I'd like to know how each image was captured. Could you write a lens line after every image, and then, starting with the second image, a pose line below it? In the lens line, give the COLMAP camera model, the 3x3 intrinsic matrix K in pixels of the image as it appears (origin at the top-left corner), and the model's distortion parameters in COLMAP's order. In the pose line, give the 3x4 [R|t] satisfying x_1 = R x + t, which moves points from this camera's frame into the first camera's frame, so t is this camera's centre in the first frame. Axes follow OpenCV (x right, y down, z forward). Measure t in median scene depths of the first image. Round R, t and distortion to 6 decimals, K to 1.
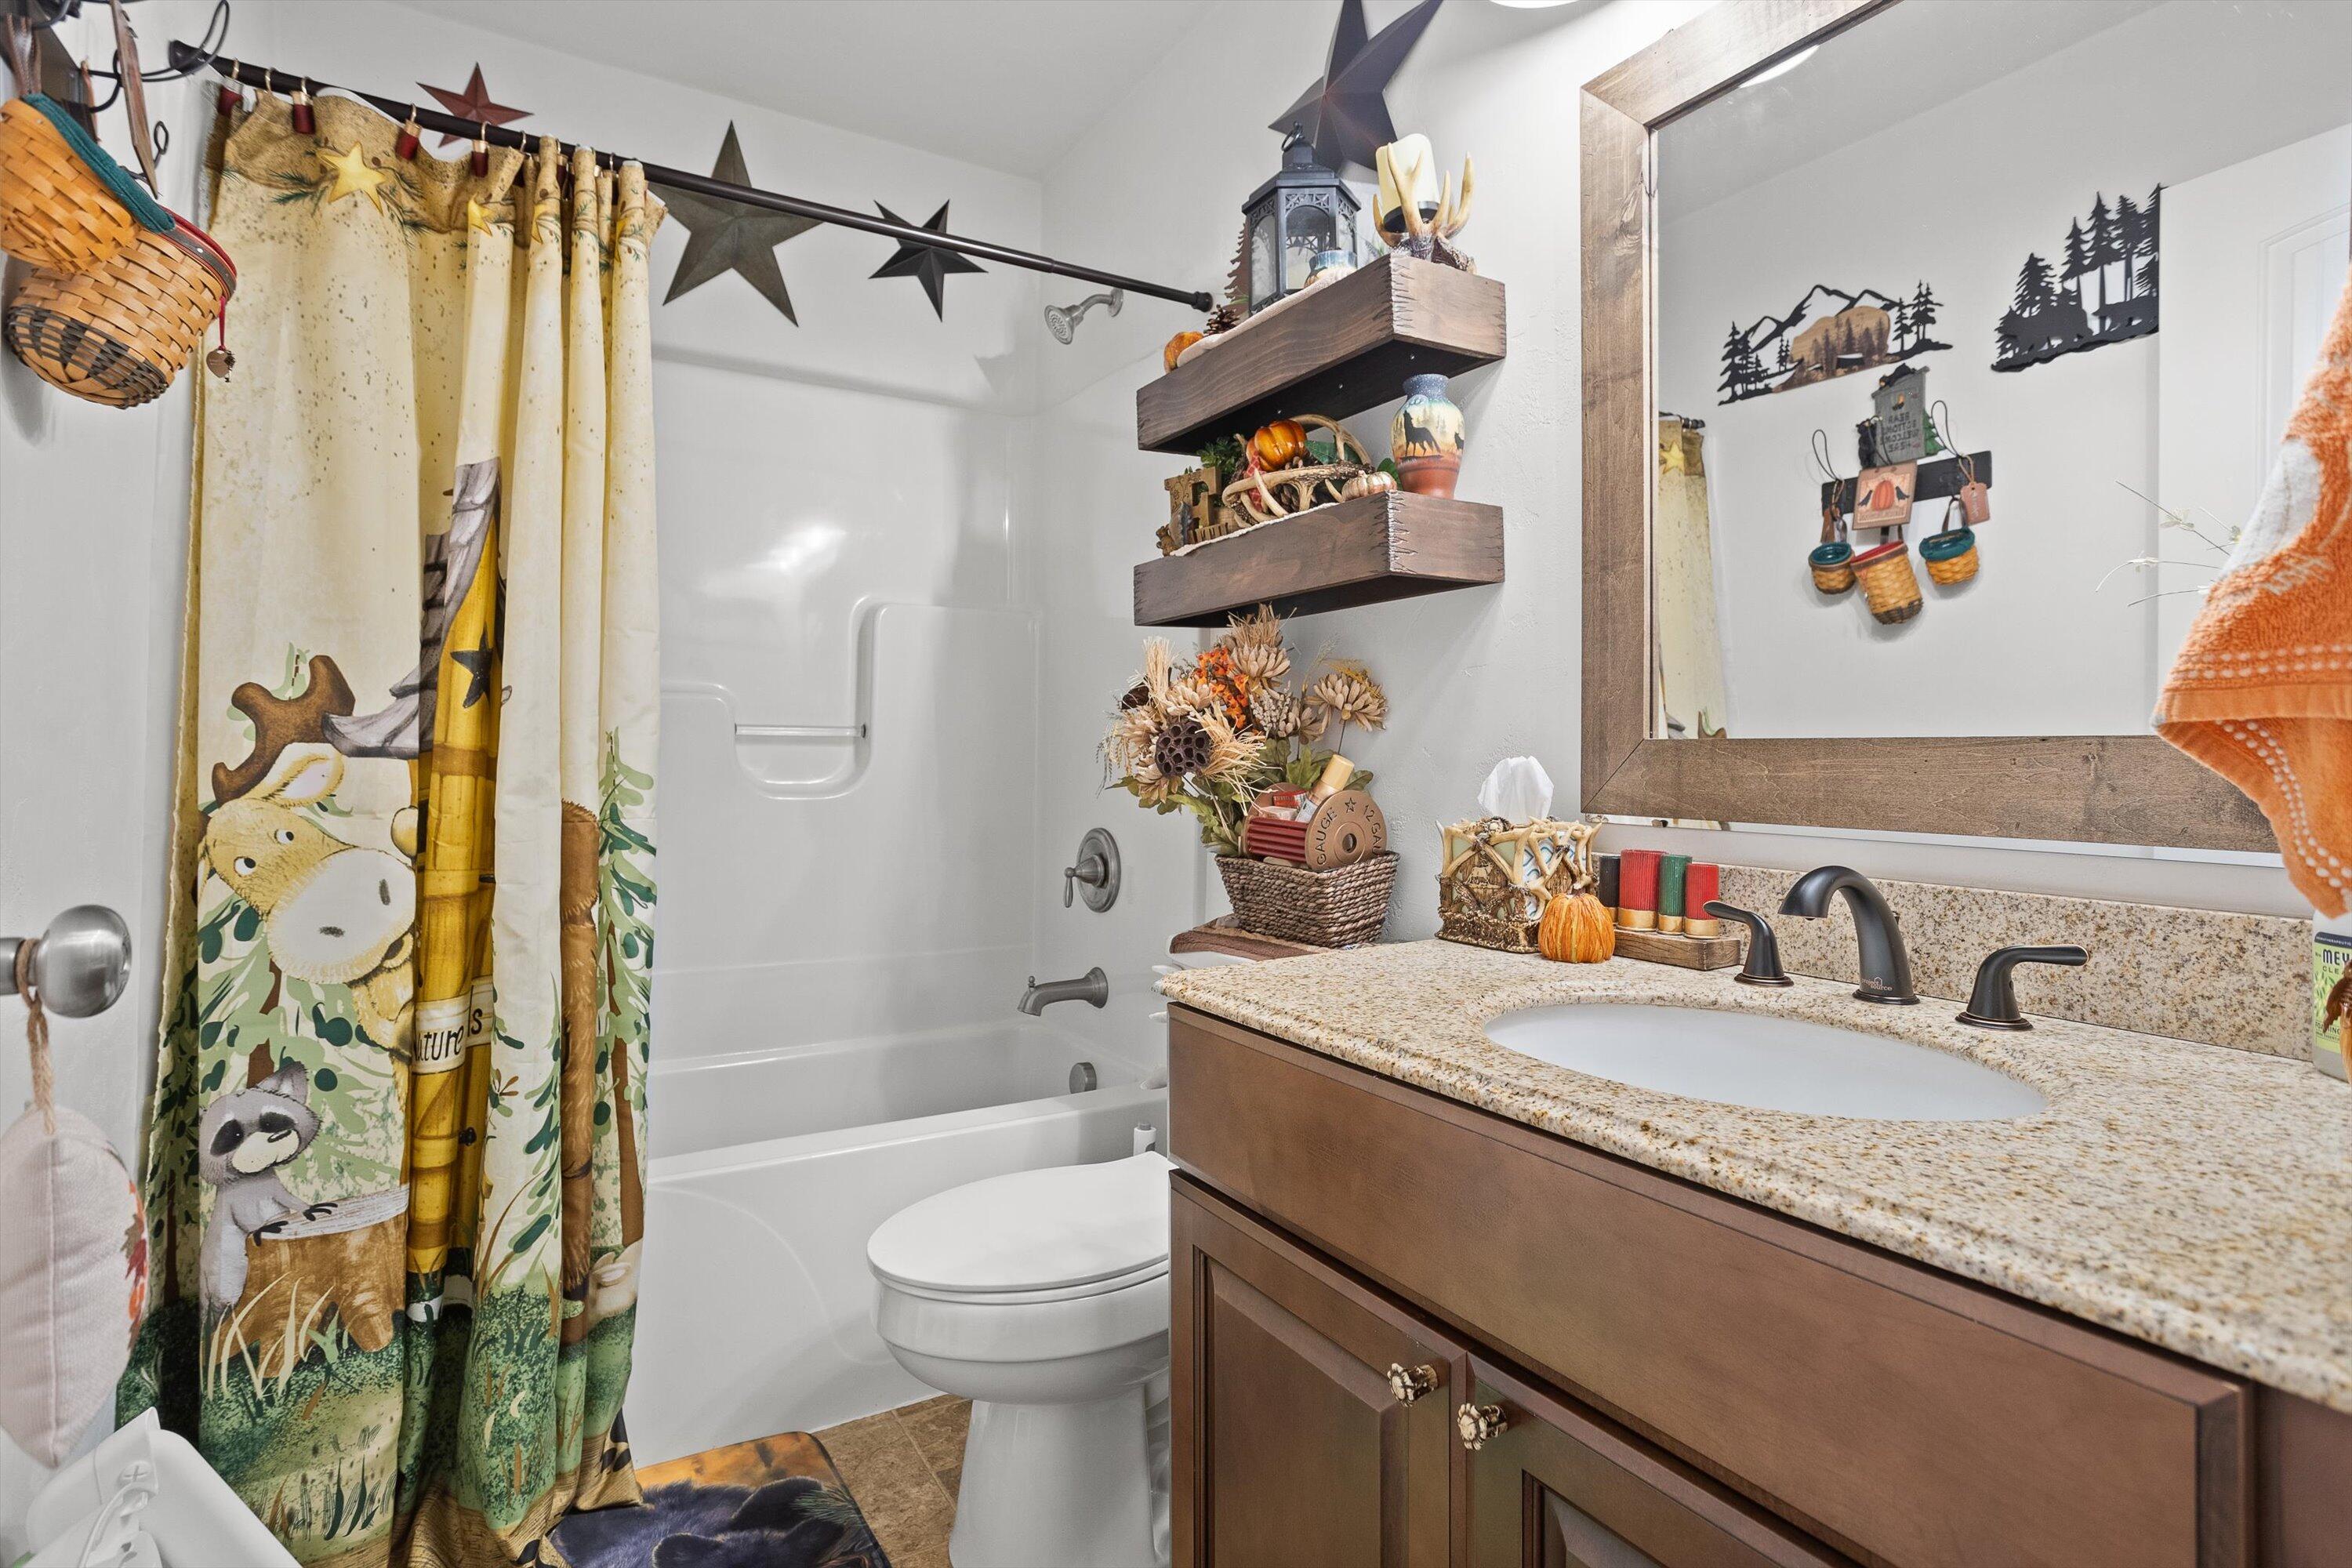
lens RADIAL K [[1193.9, 0, 1173.9], [0, 1193.9, 738.8], [0, 0, 1]] dist [-0.022115, 0.000660]
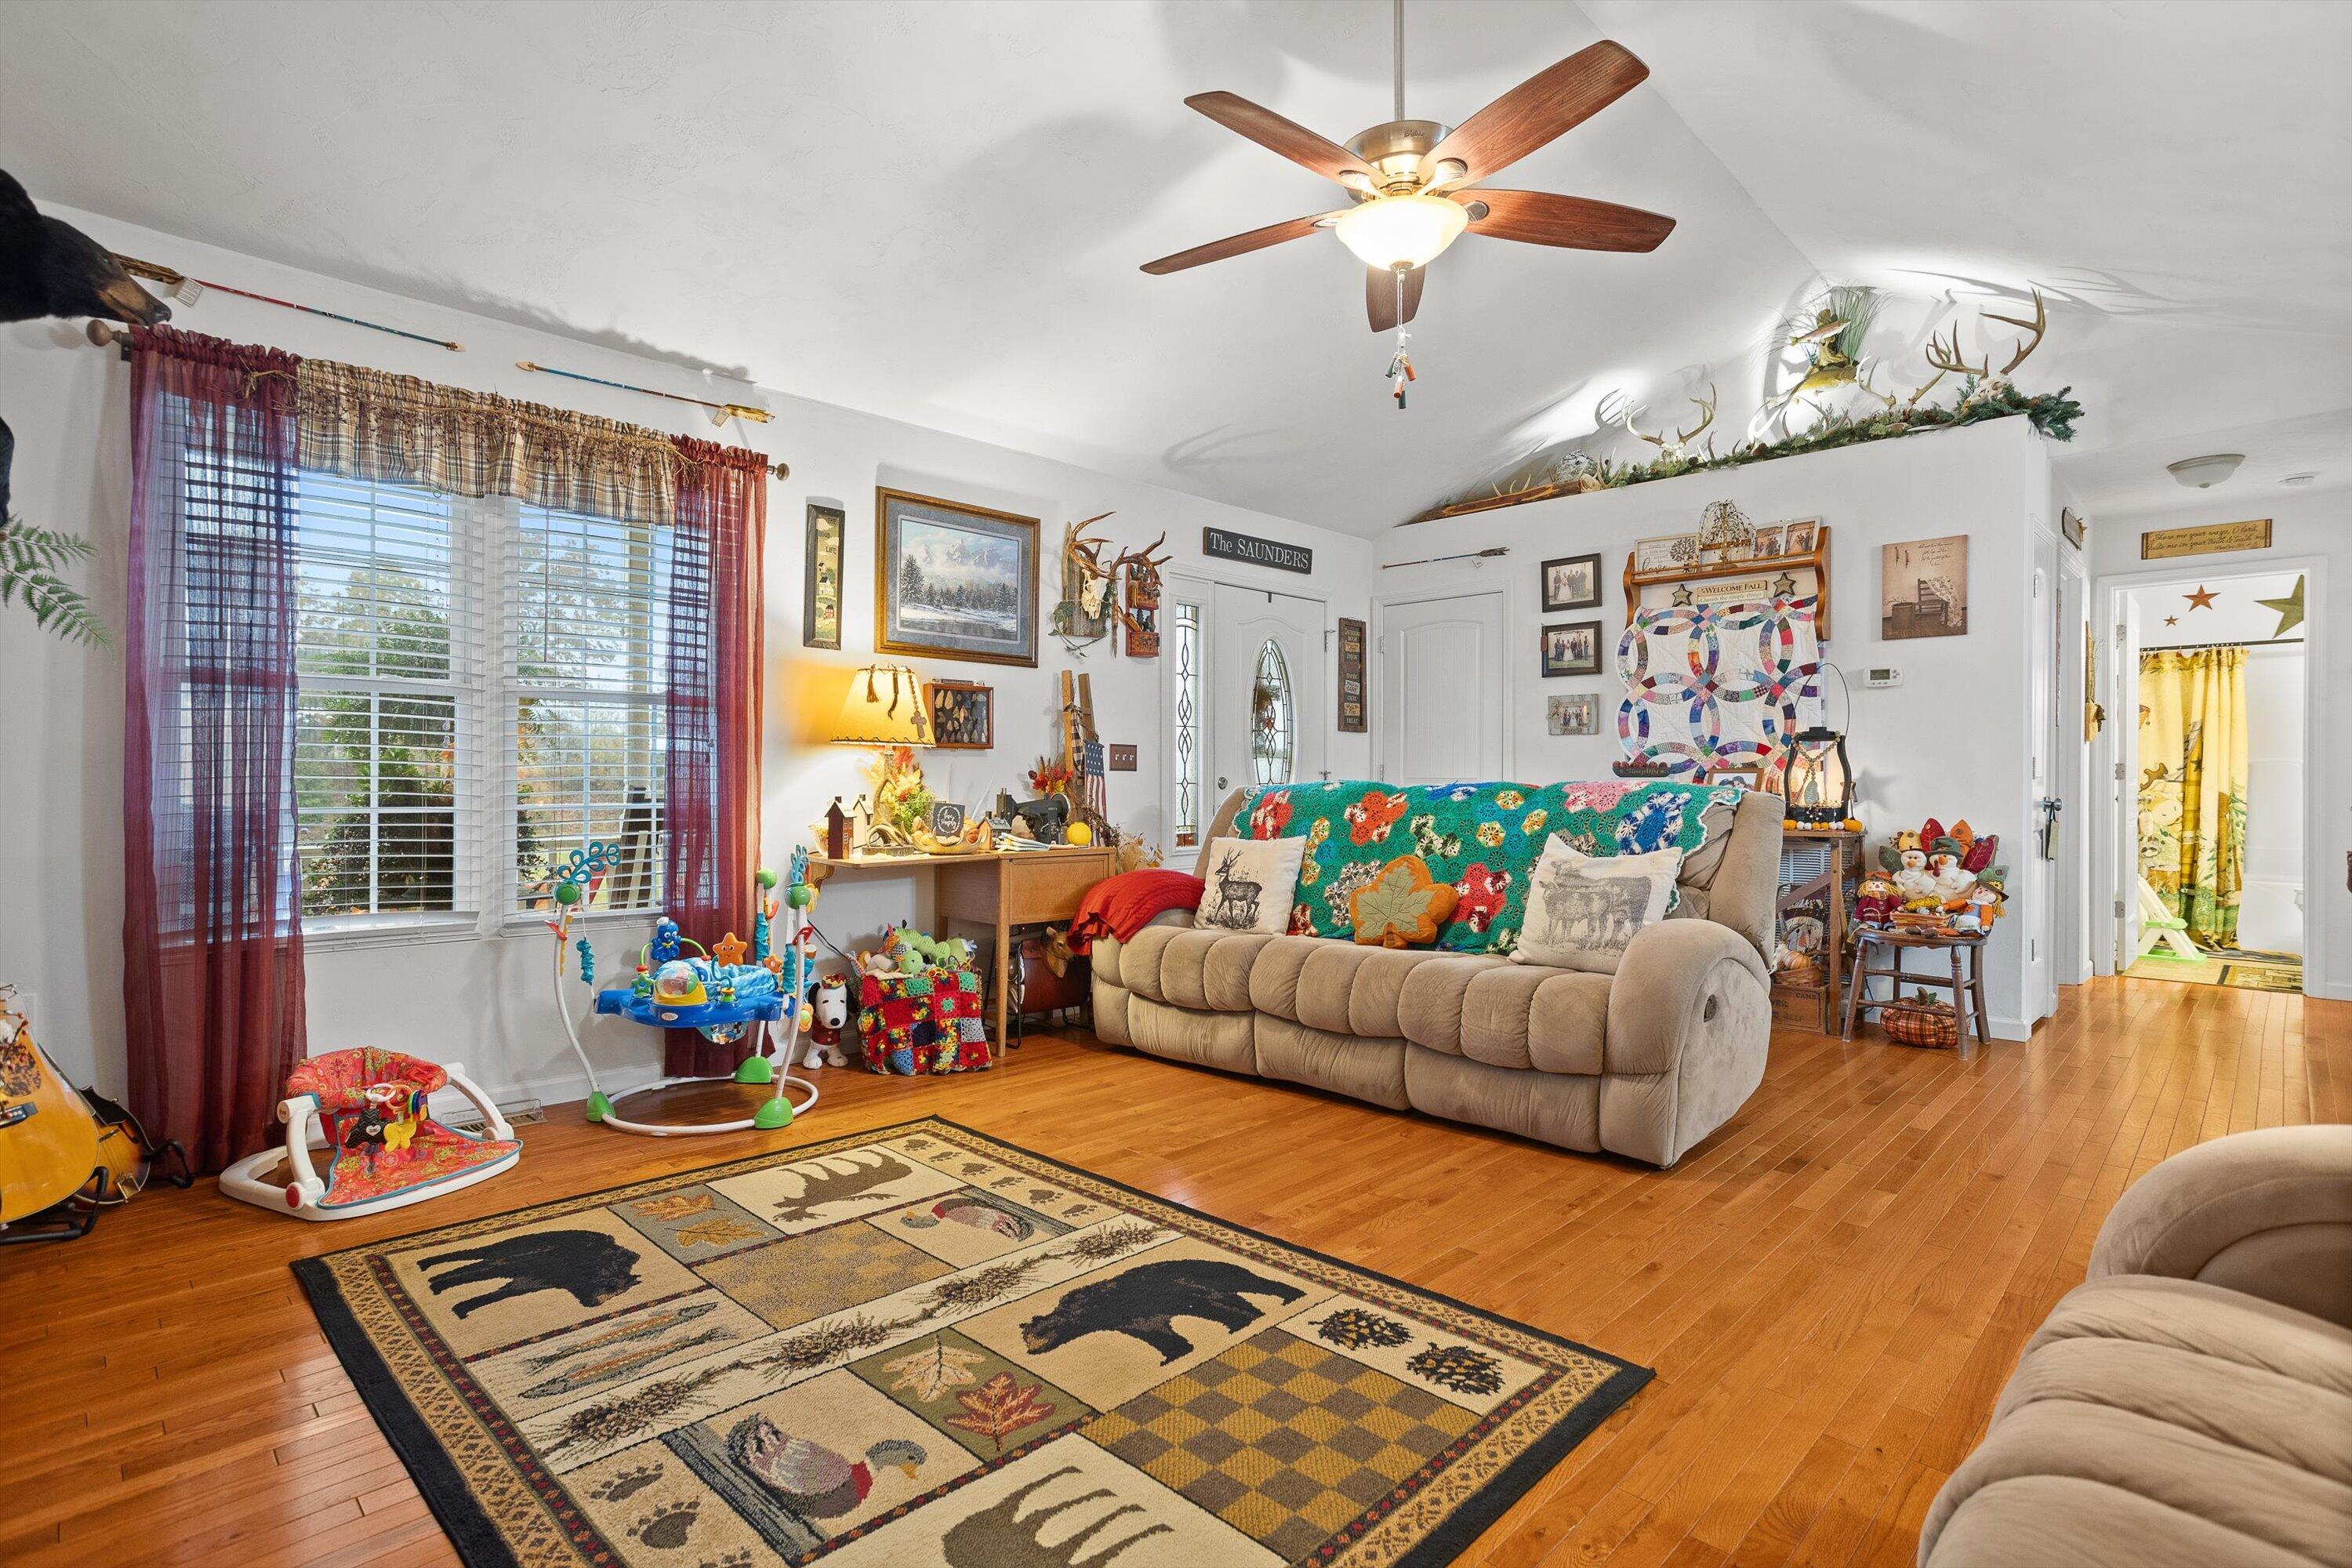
lens RADIAL K [[1146.9, 0, 1176.0], [0, 1146.9, 784.0], [0, 0, 1]] dist [-0.052289, 0.030376]
pose [[0.263415, -0.002582, -0.964679, 2.706897], [0.006932, 0.999976, -0.000784, -0.002475], [0.964658, -0.006481, 0.263426, -4.190741]]
